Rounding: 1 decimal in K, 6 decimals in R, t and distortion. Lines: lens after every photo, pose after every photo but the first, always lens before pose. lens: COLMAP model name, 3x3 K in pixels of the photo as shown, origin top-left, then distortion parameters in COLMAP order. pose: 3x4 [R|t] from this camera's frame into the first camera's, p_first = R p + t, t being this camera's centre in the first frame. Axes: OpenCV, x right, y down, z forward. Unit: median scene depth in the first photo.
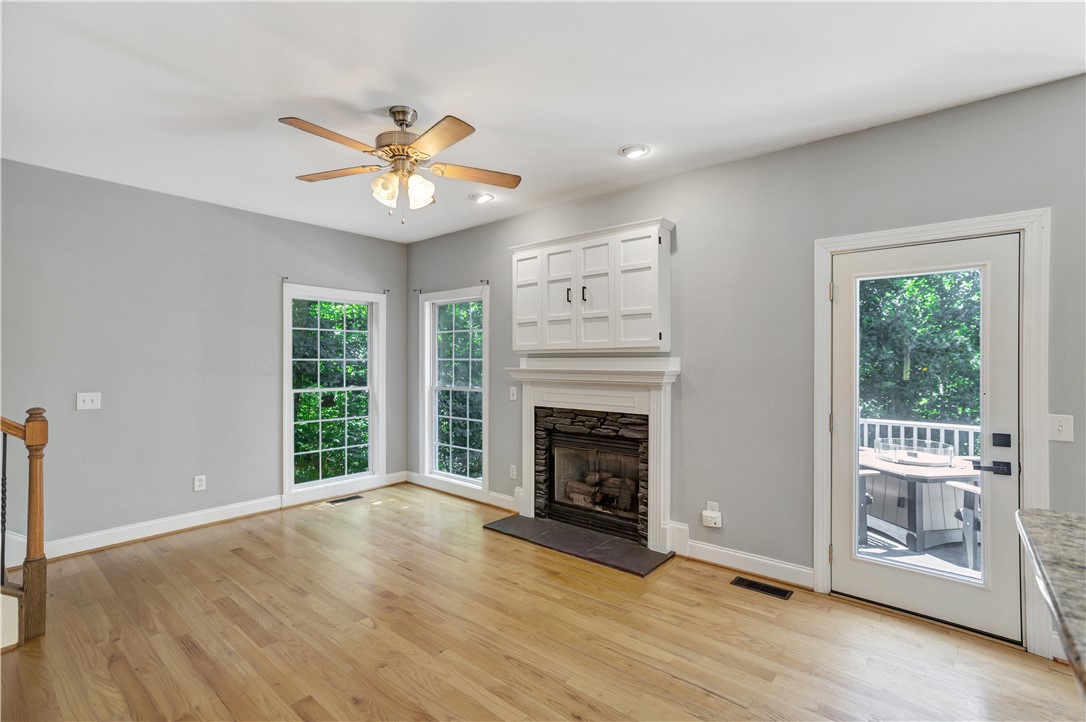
lens RADIAL K [[495.8, 0, 557.3], [0, 495.8, 360.8], [0, 0, 1]] dist [-0.016622, 0.006932]
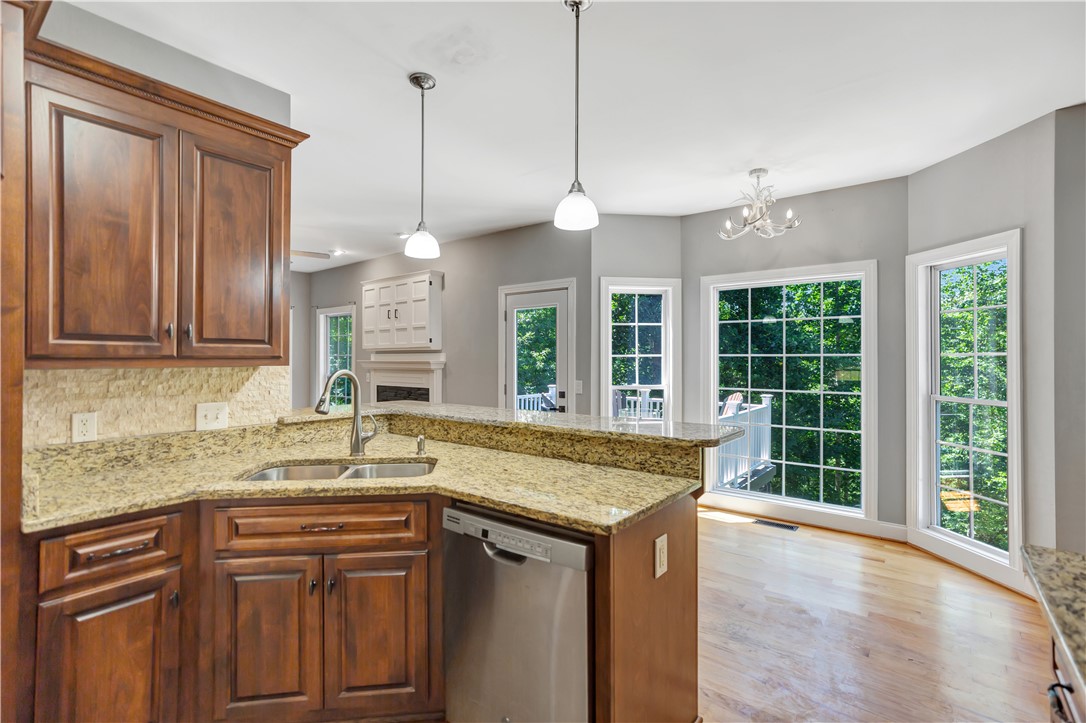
lens RADIAL K [[495.8, 0, 546.2], [0, 495.8, 356.8], [0, 0, 1]] dist [-0.016622, 0.006932]
pose [[0.999909, -0.001524, 0.013437, 0.535846], [0.001571, 0.999993, -0.003485, 0.011528], [-0.013432, 0.003506, 0.999904, -0.633521]]
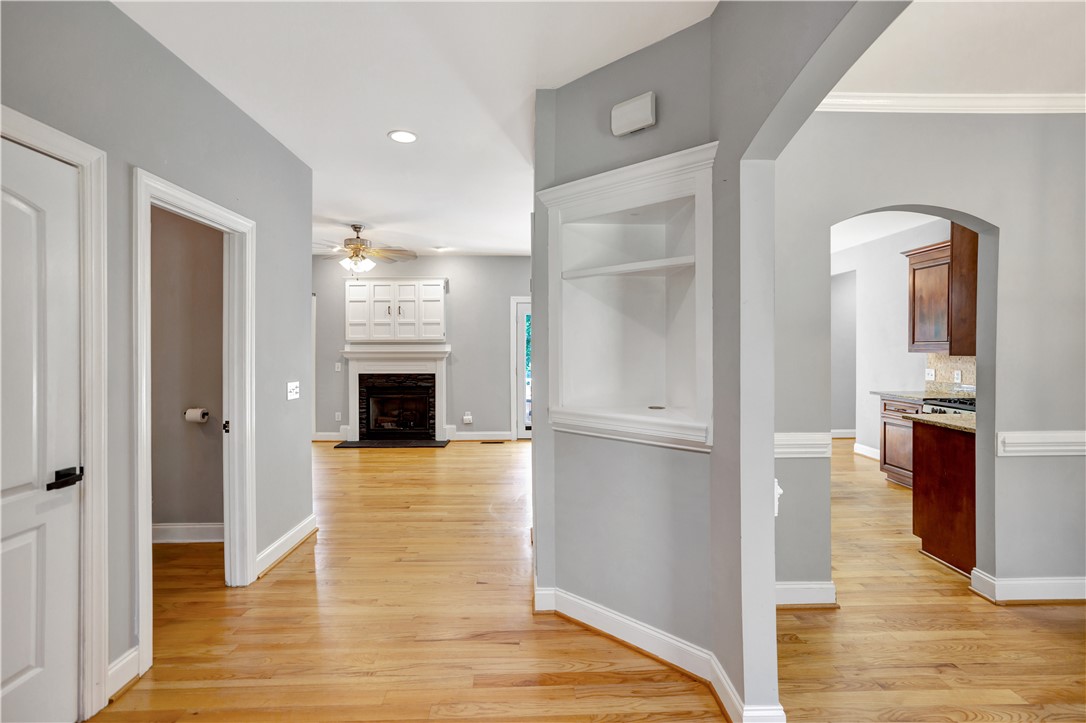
lens RADIAL K [[495.8, 0, 541.9], [0, 495.8, 353.7], [0, 0, 1]] dist [-0.016622, 0.006932]
pose [[0.766755, -0.008625, 0.641882, -0.748999], [0.002902, 0.999946, 0.009970, 0.011099], [-0.641934, -0.005782, 0.766738, -0.782619]]
